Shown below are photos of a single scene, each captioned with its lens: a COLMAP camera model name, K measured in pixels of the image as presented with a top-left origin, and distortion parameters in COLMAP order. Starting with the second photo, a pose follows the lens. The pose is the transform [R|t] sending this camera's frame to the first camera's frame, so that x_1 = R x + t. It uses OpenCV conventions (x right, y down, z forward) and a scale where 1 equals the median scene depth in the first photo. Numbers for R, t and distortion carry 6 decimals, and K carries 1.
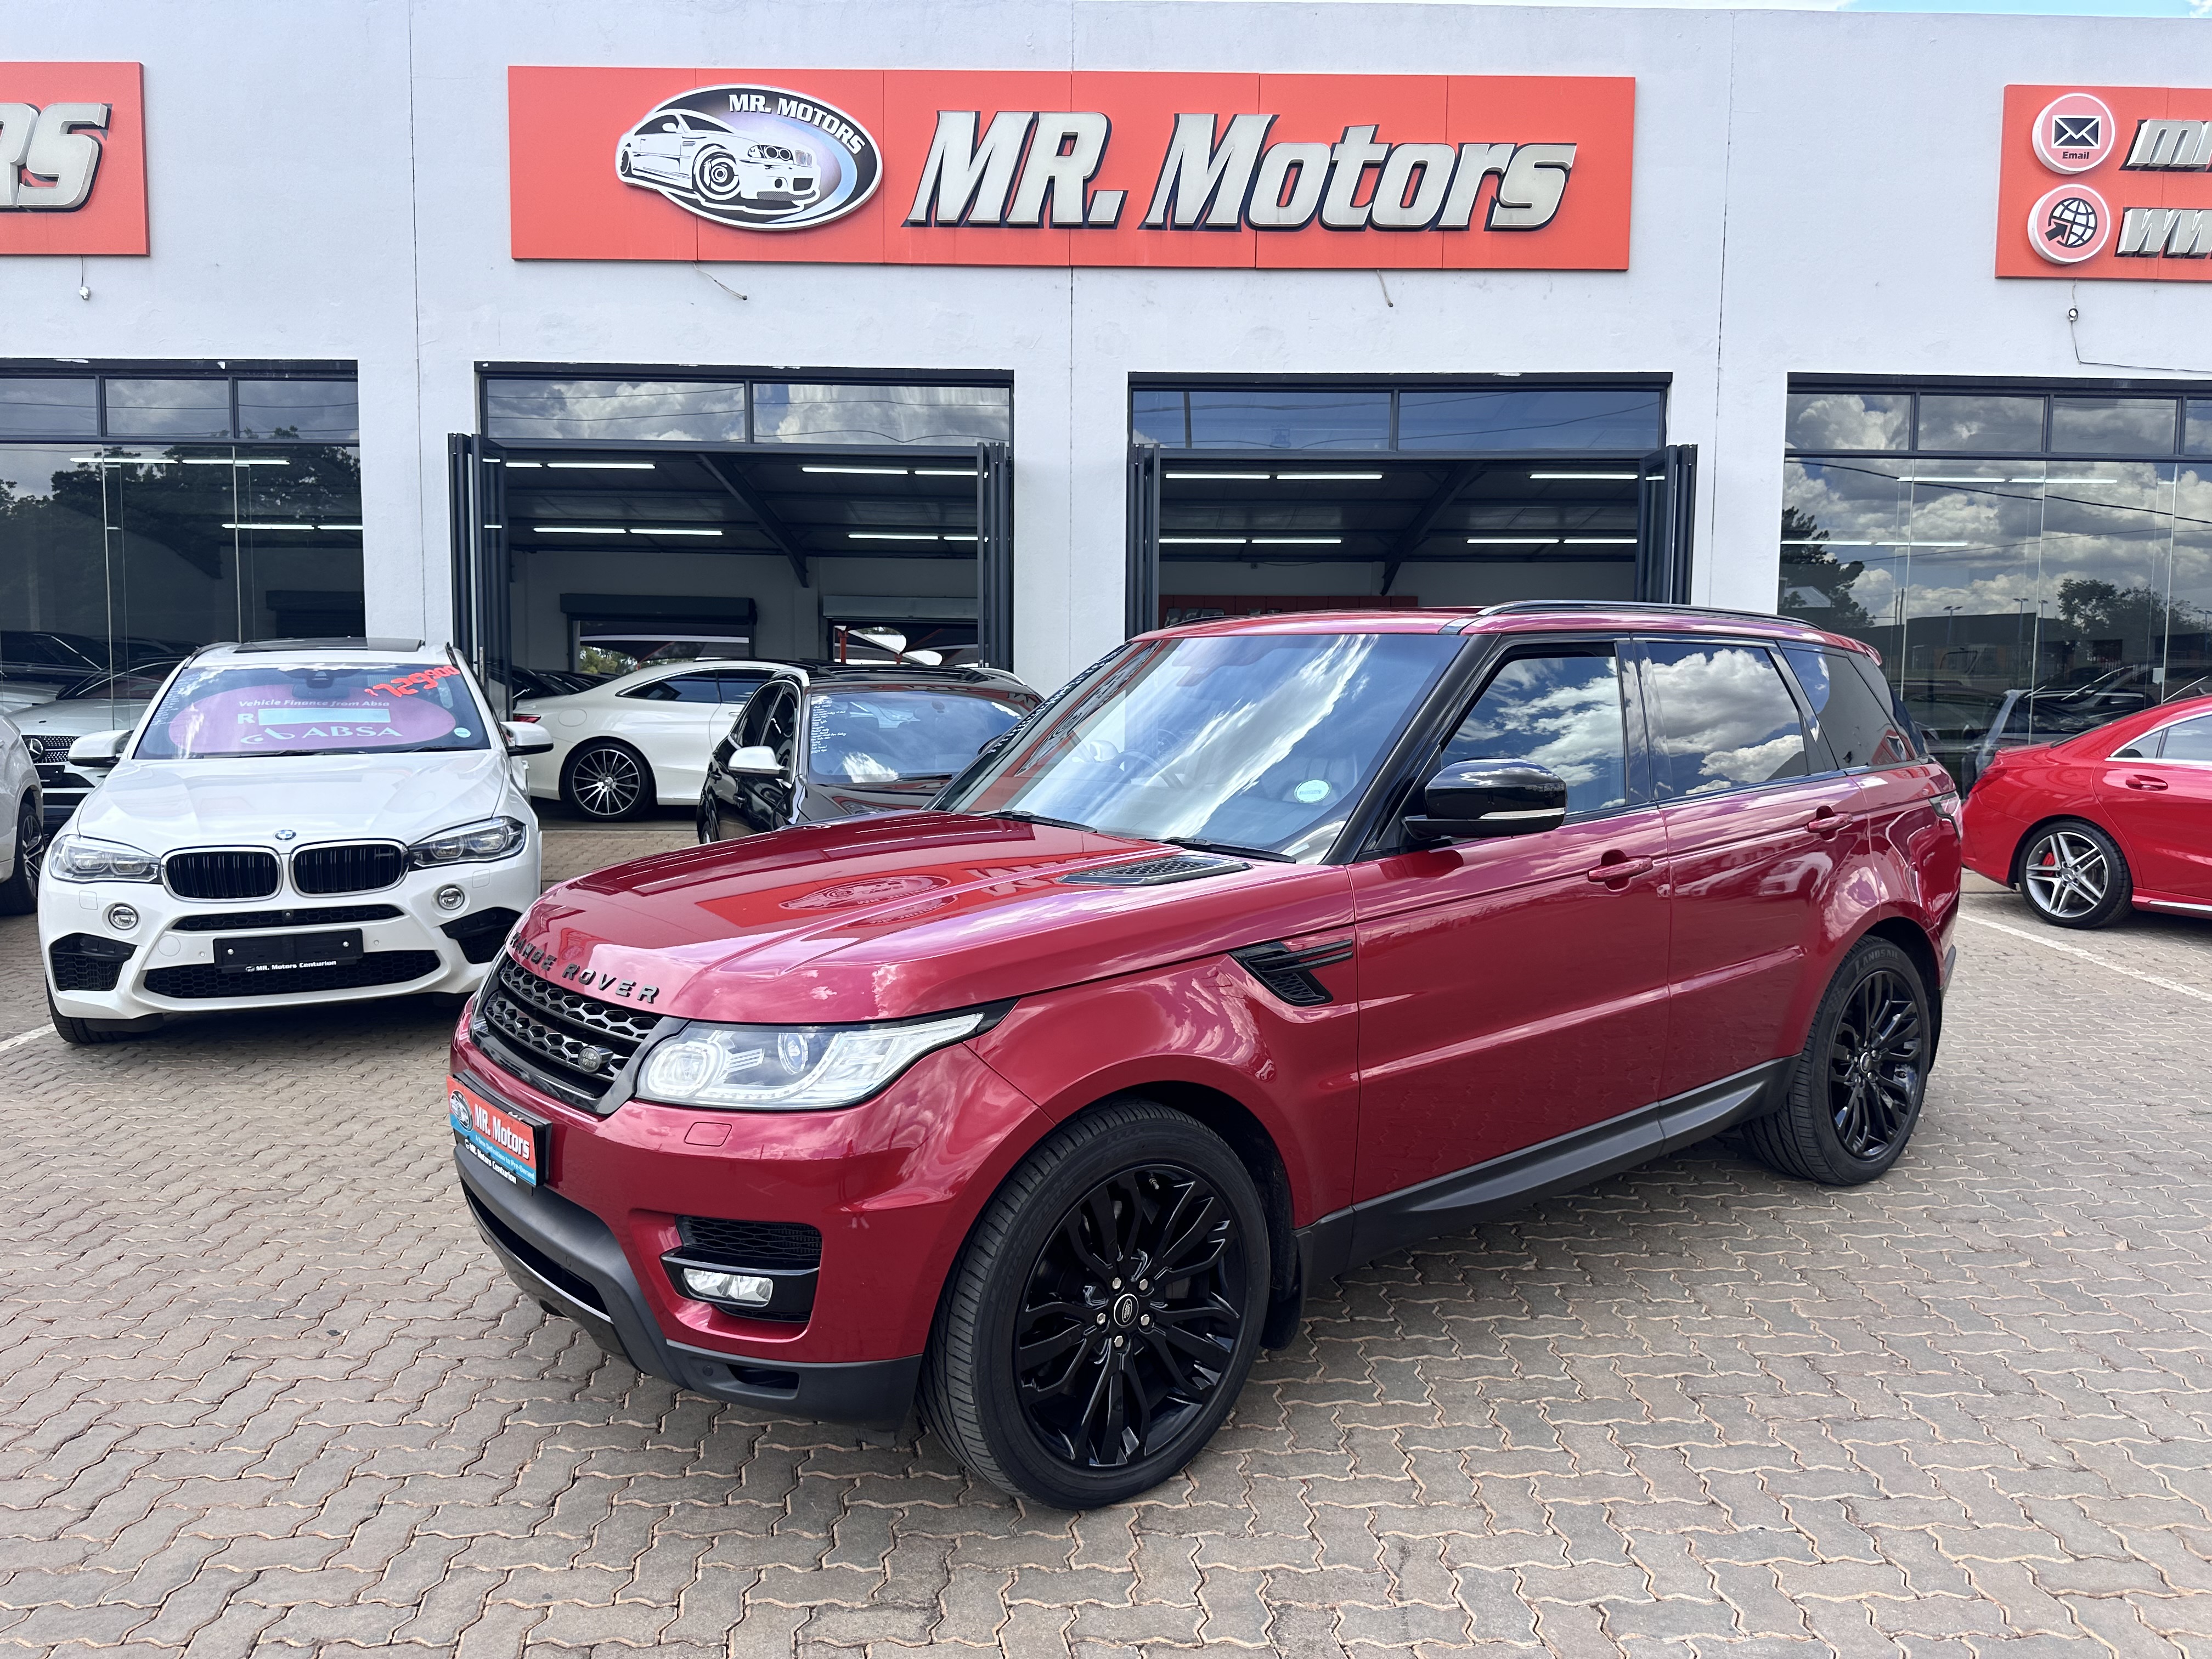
lens RADIAL K [[1567.4, 0, 1114.7], [0, 1567.4, 834.6], [0, 0, 1]] dist [0.018552, -0.031223]
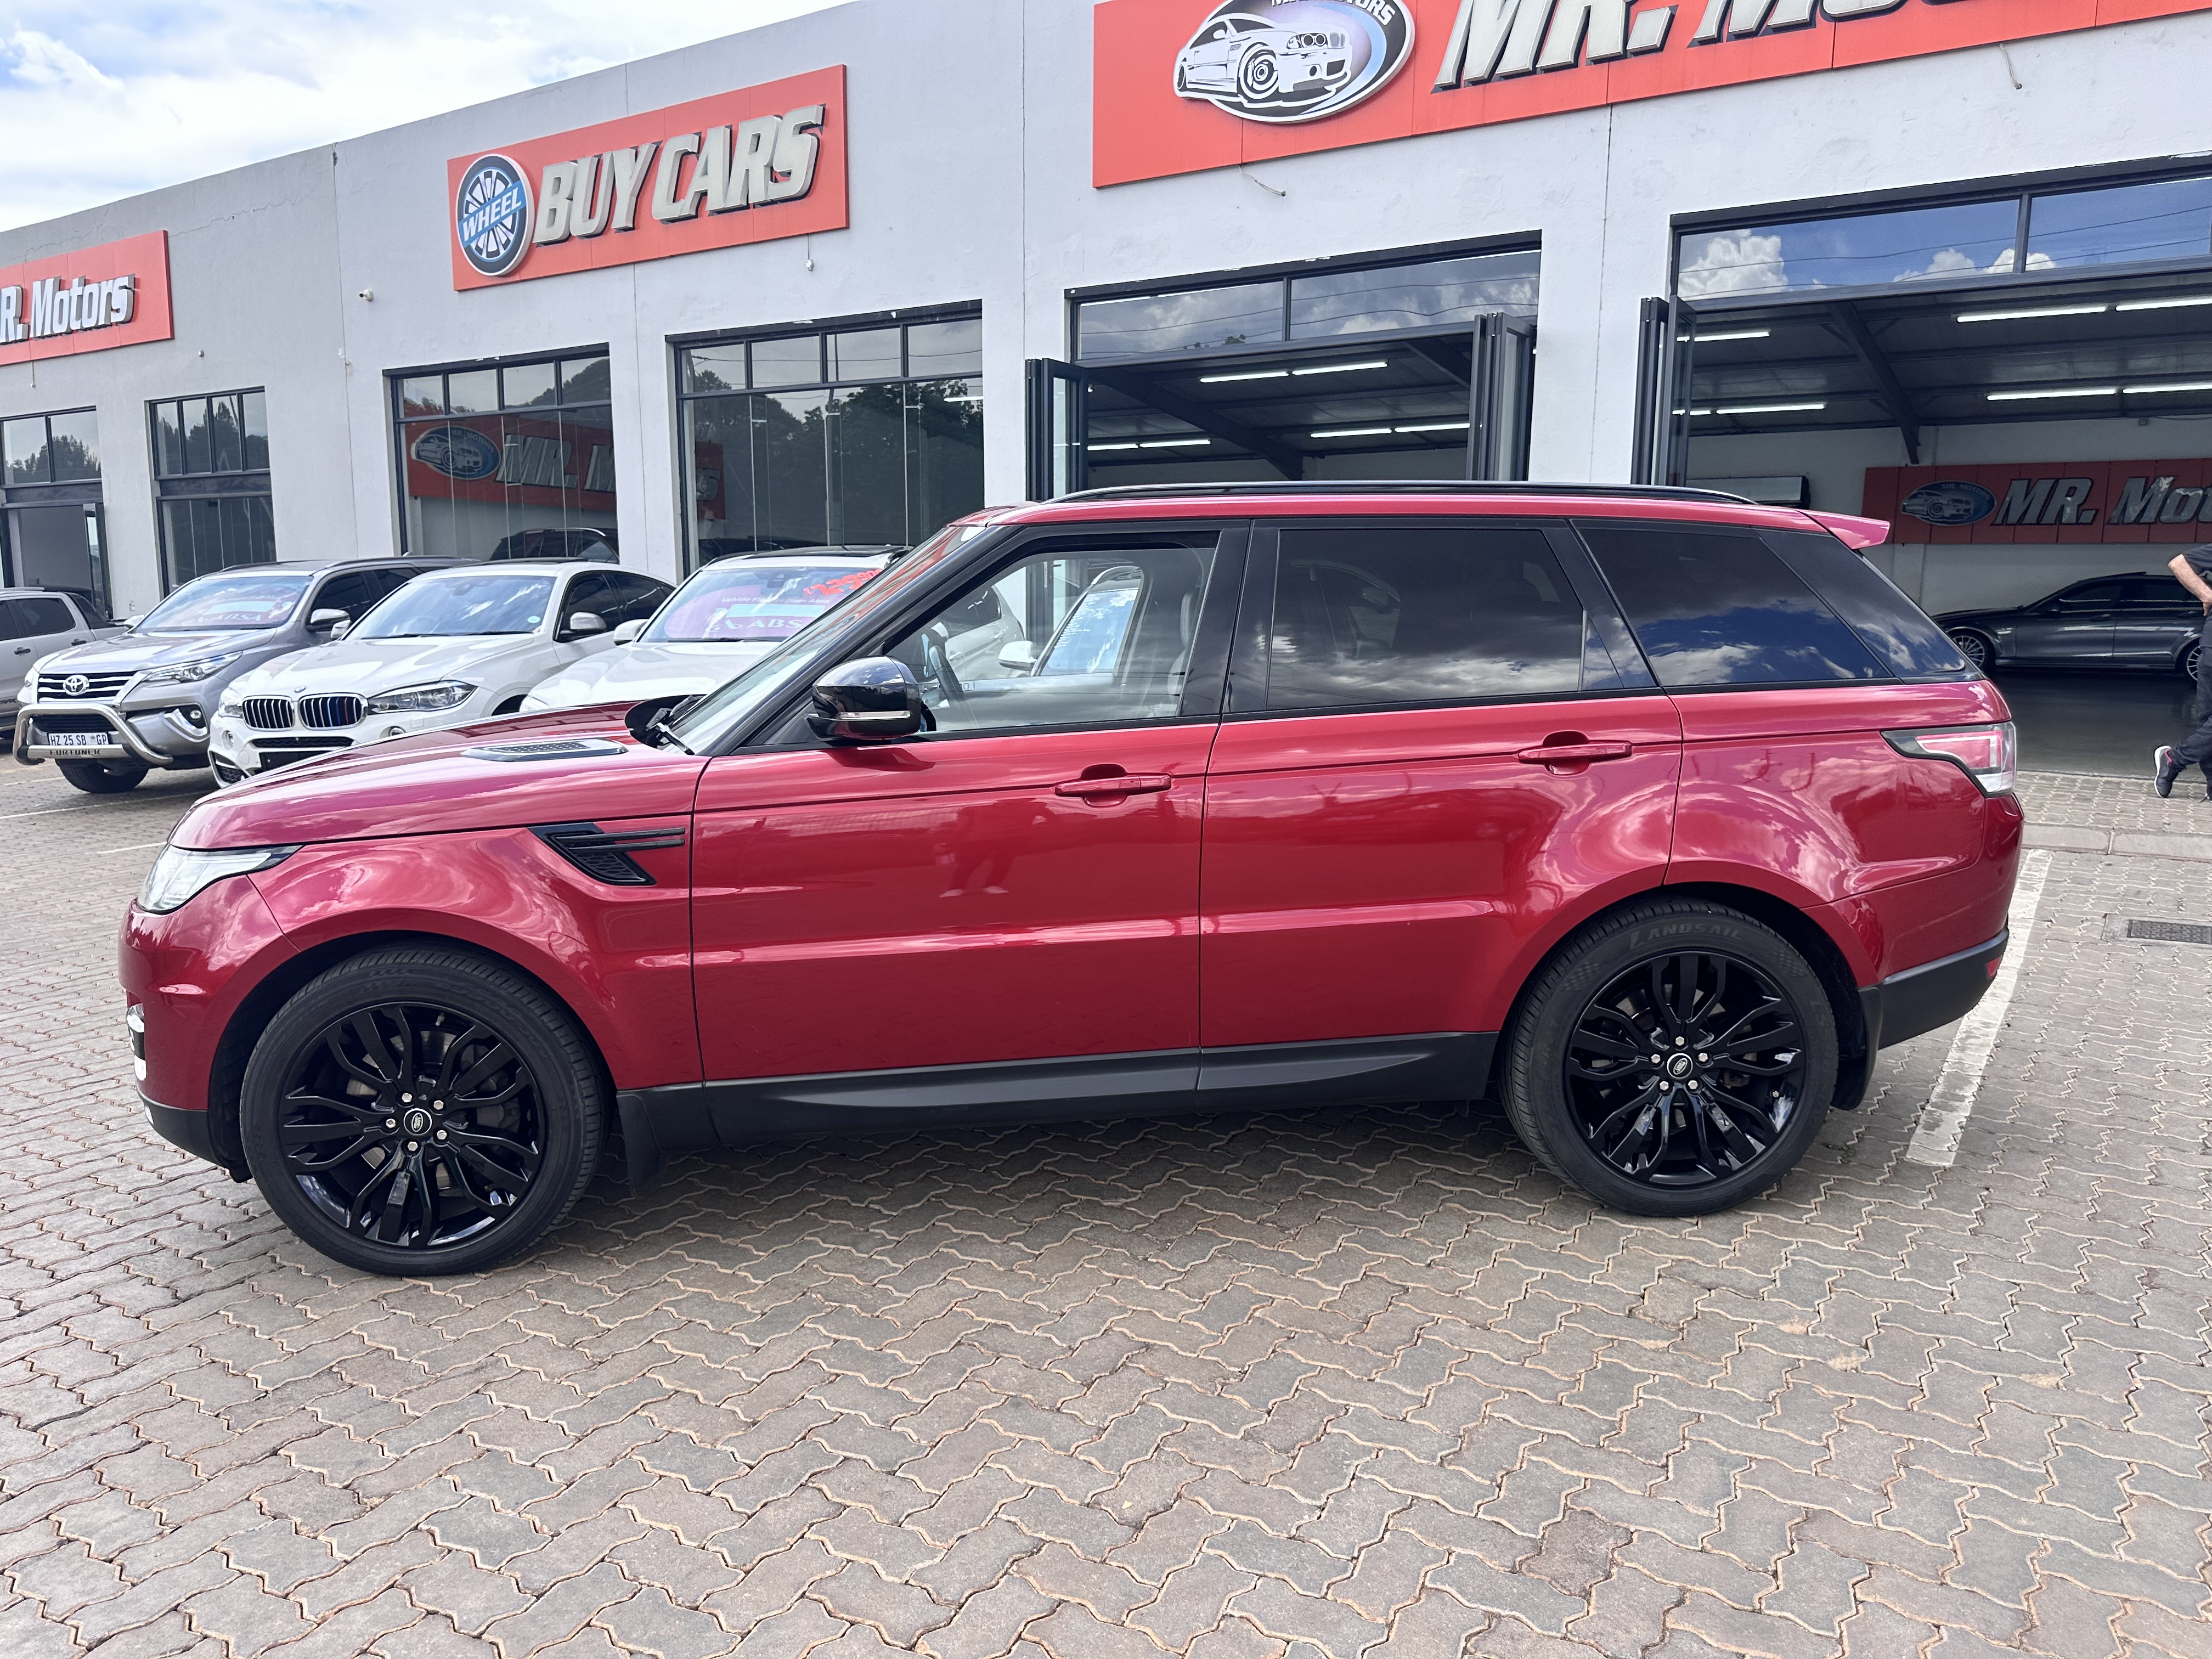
lens RADIAL K [[1567.4, 0, 1114.8], [0, 1567.4, 837.5], [0, 0, 1]] dist [0.018552, -0.031223]
pose [[0.826162, 0.085449, -0.556915, 0.279113], [-0.046342, 0.995389, 0.083979, -0.008434], [0.561523, -0.043572, 0.826313, 0.084553]]
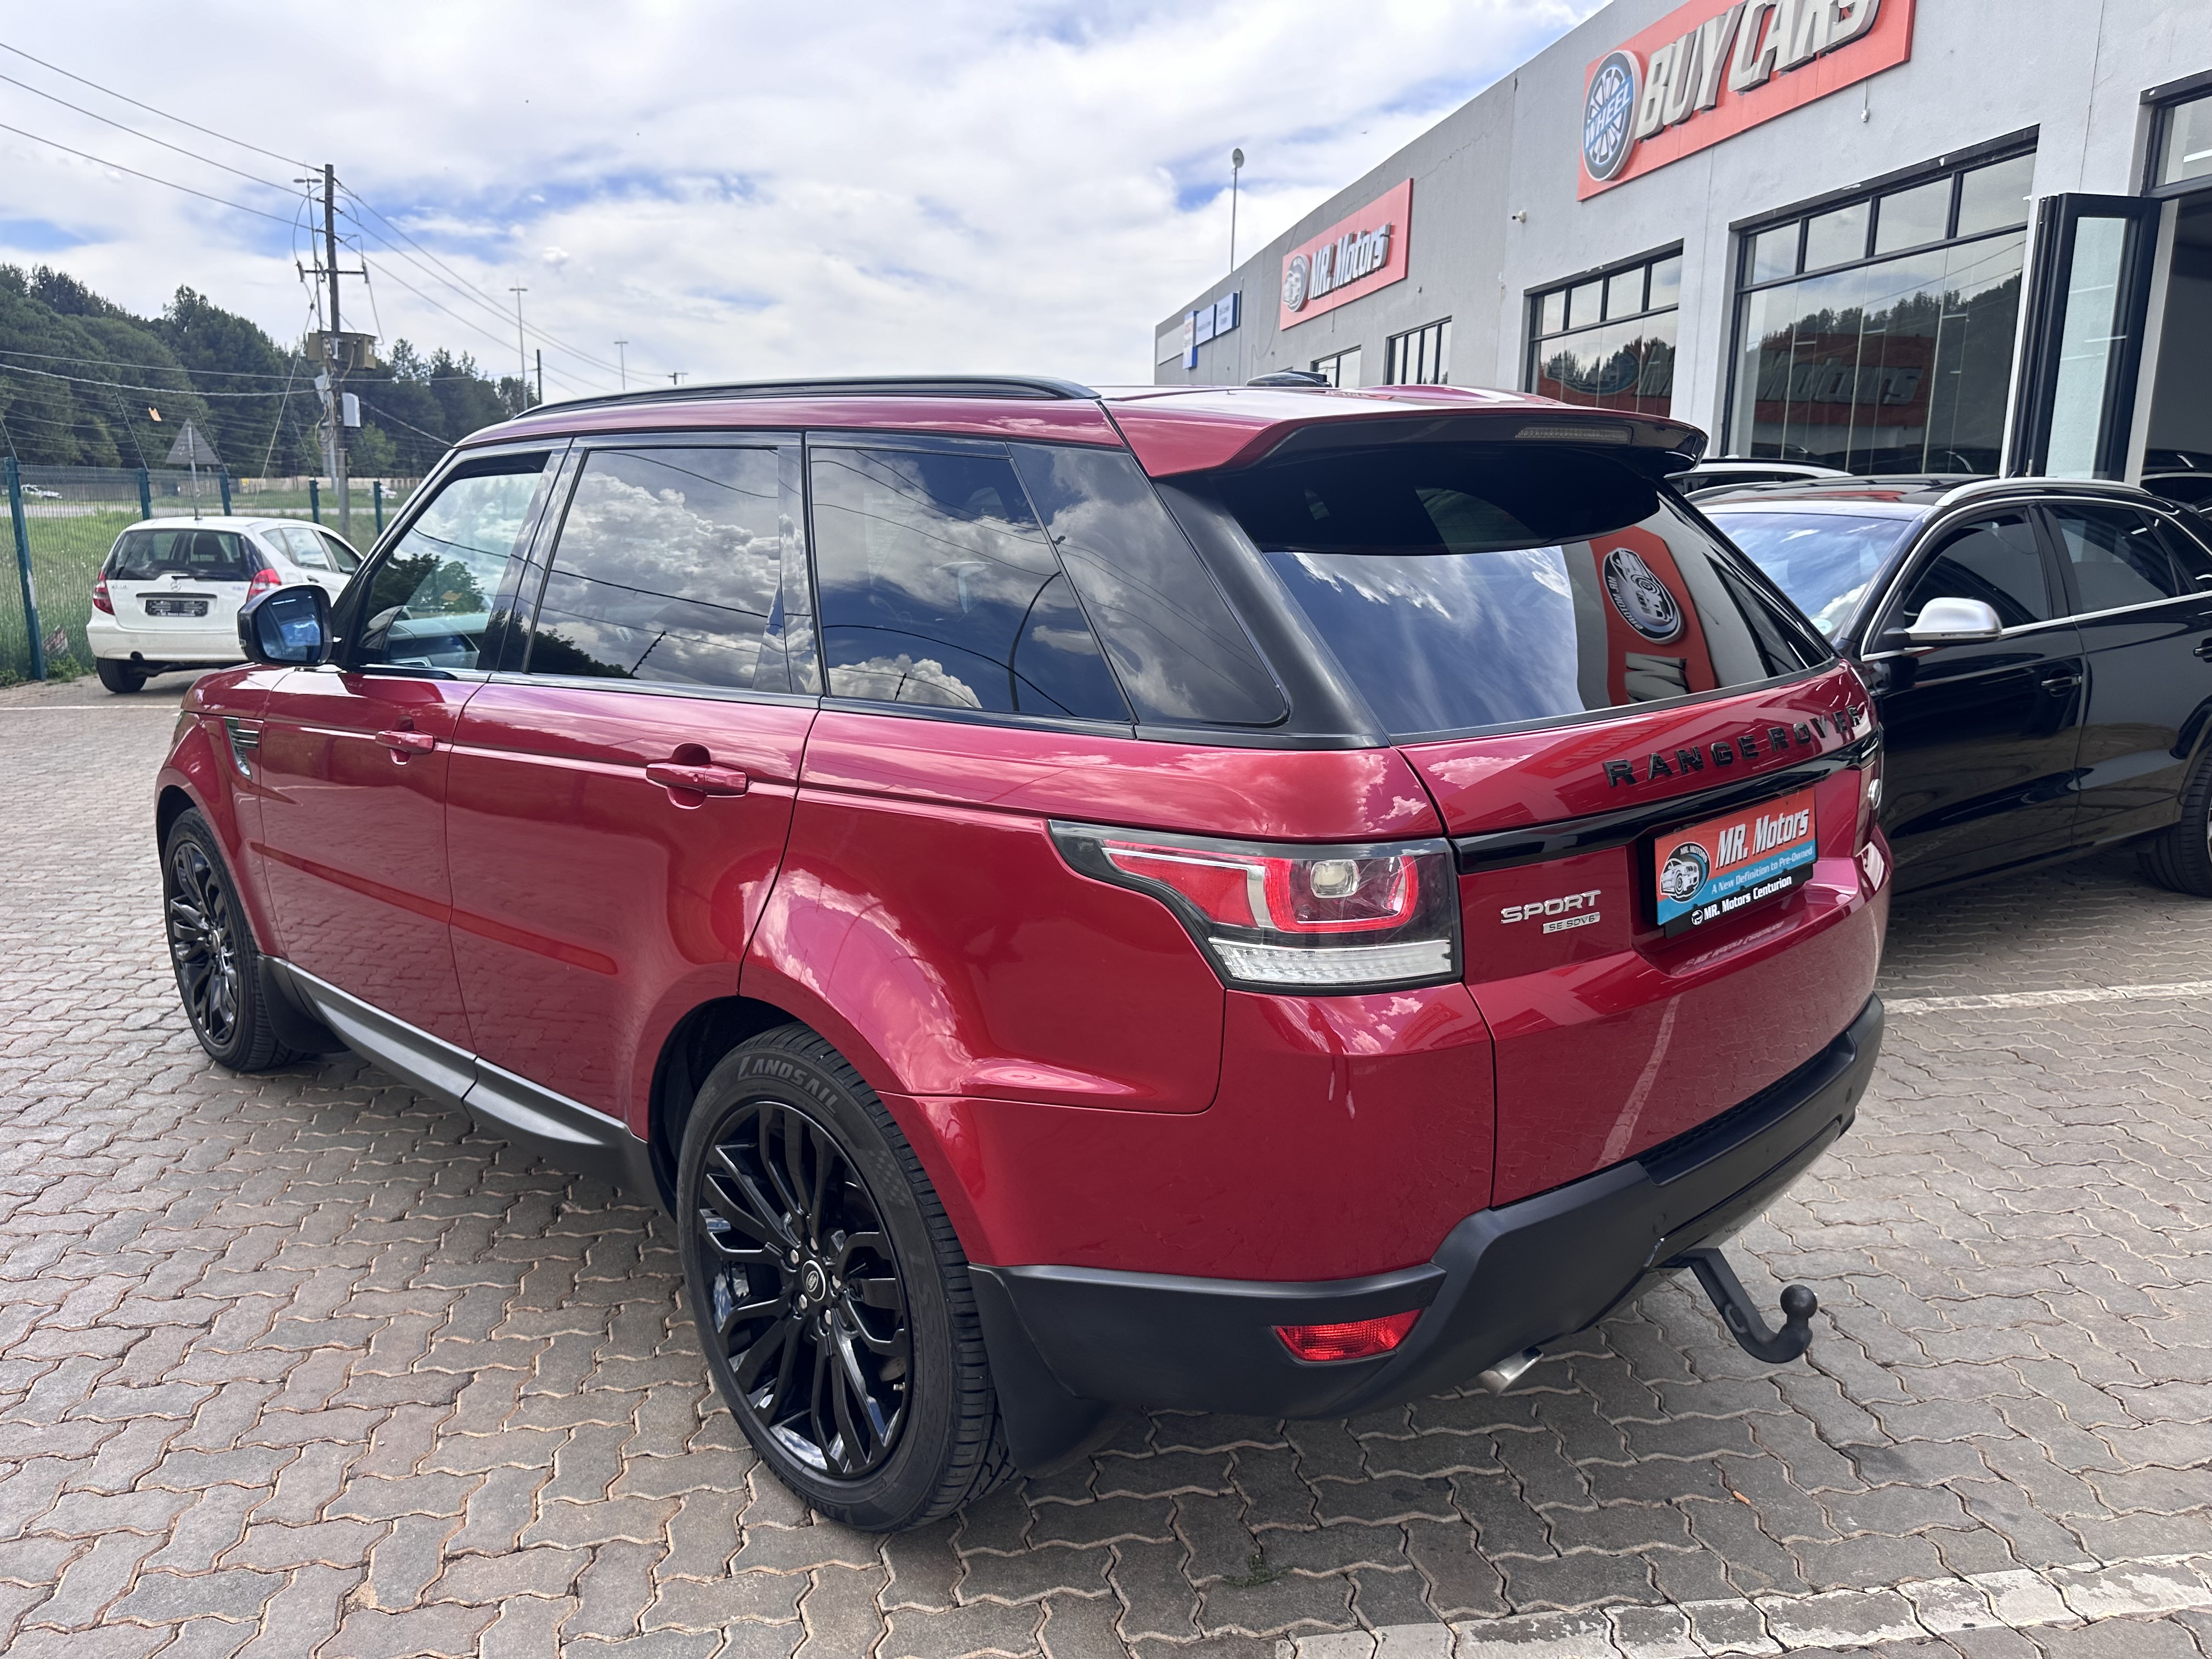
lens RADIAL K [[1567.4, 0, 1104.6], [0, 1567.4, 828.3], [0, 0, 1]] dist [0.018552, -0.031223]
pose [[0.109097, 0.201436, -0.973407, 0.388559], [-0.091034, 0.977162, 0.192011, -0.040348], [0.989854, 0.067666, 0.124943, 0.409330]]
